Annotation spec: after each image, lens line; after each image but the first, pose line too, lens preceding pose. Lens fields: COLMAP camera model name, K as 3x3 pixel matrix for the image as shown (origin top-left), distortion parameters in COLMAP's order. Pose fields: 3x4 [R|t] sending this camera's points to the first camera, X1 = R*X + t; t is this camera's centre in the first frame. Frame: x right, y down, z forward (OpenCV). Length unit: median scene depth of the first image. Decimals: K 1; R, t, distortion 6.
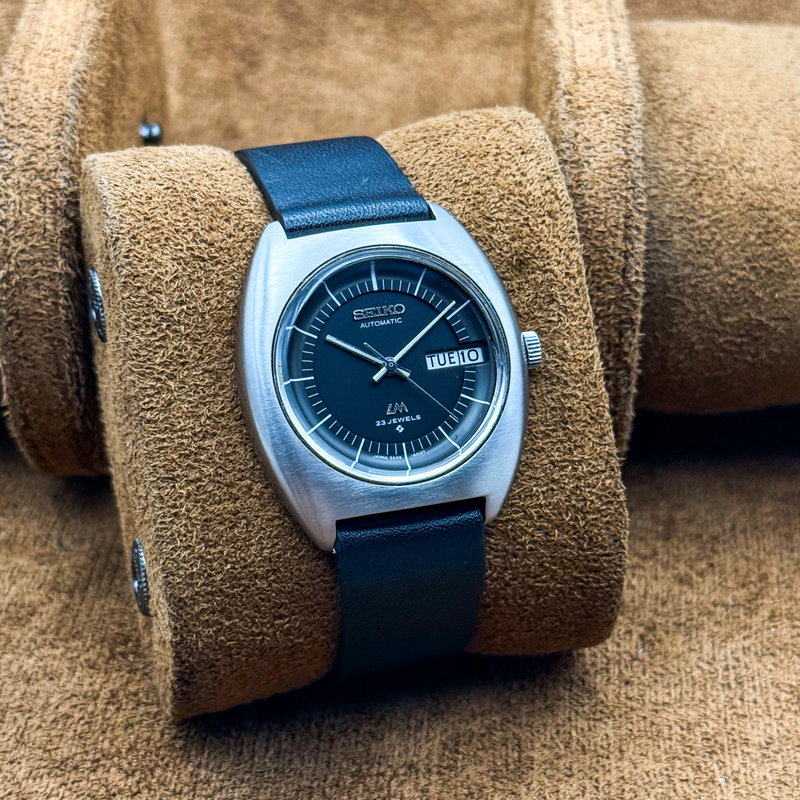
lens RADIAL K [[2033.8, 0, 399.0], [0, 2033.8, 409.8], [0, 0, 1]] dist [0.053866, 1.373147]
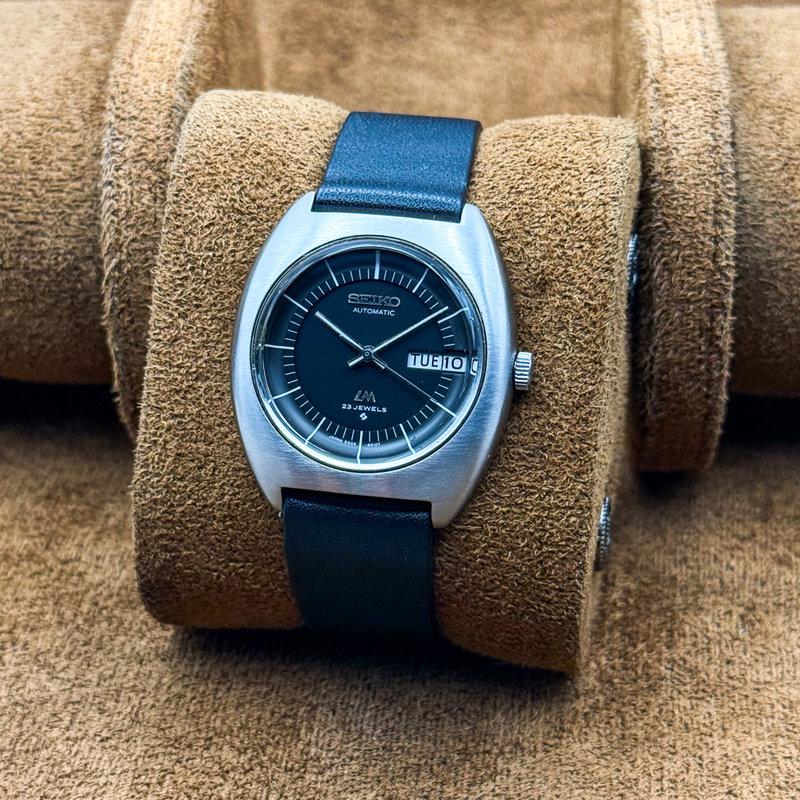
lens RADIAL K [[2033.8, 0, 399.0], [0, 2033.8, 409.8], [0, 0, 1]] dist [0.053866, 1.373147]
pose [[0.899972, 0.248065, -0.358488, 0.376155], [-0.220149, 0.968374, 0.117413, -0.116106], [0.376277, -0.026748, 0.926121, 0.057102]]
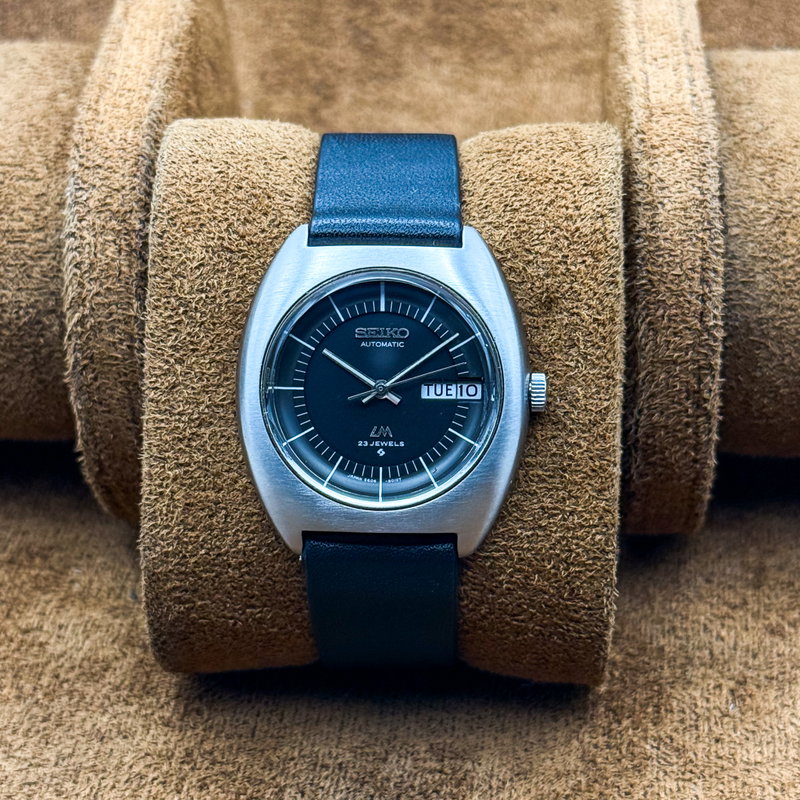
lens RADIAL K [[2033.8, 0, 399.0], [0, 2033.8, 409.8], [0, 0, 1]] dist [0.053866, 1.373147]
pose [[0.948465, 0.182082, -0.259345, 0.260537], [-0.153048, 0.979864, 0.128226, -0.138770], [0.277471, -0.081926, 0.957235, 0.042976]]
